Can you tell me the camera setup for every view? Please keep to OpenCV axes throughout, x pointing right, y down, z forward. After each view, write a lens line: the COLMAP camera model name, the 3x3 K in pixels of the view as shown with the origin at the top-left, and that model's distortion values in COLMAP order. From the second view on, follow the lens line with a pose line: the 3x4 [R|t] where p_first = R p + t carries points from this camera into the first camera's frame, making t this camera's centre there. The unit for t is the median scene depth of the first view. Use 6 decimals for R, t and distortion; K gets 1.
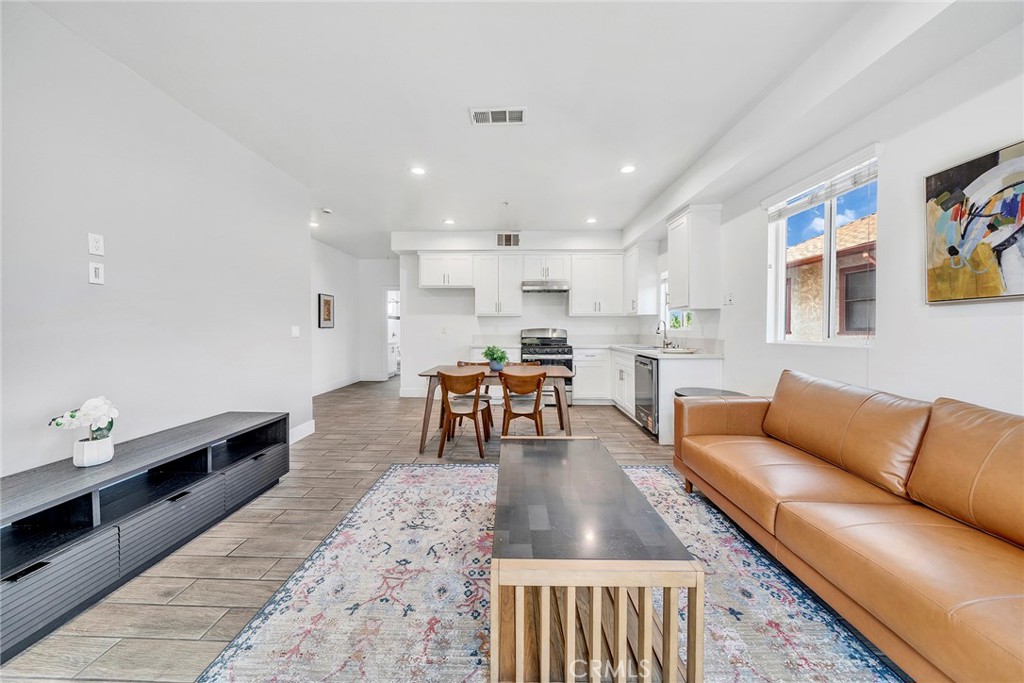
lens RADIAL K [[369.8, 0, 509.2], [0, 369.8, 332.2], [0, 0, 1]] dist [-0.000175, 0.000004]
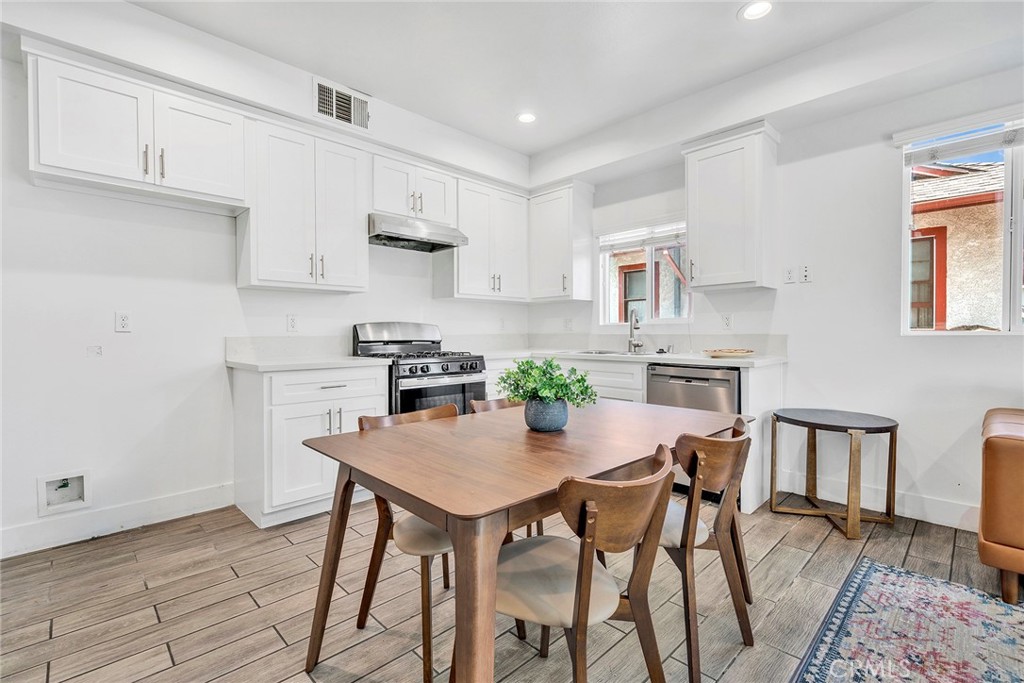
lens RADIAL K [[465.9, 0, 512.0], [0, 465.9, 341.5], [0, 0, 1]] dist [0.000138, 0.000187]
pose [[0.696429, -0.016831, 0.717428, -0.250679], [0.013369, 0.999856, 0.010480, 0.011392], [-0.717501, 0.002293, 0.696553, 0.496556]]
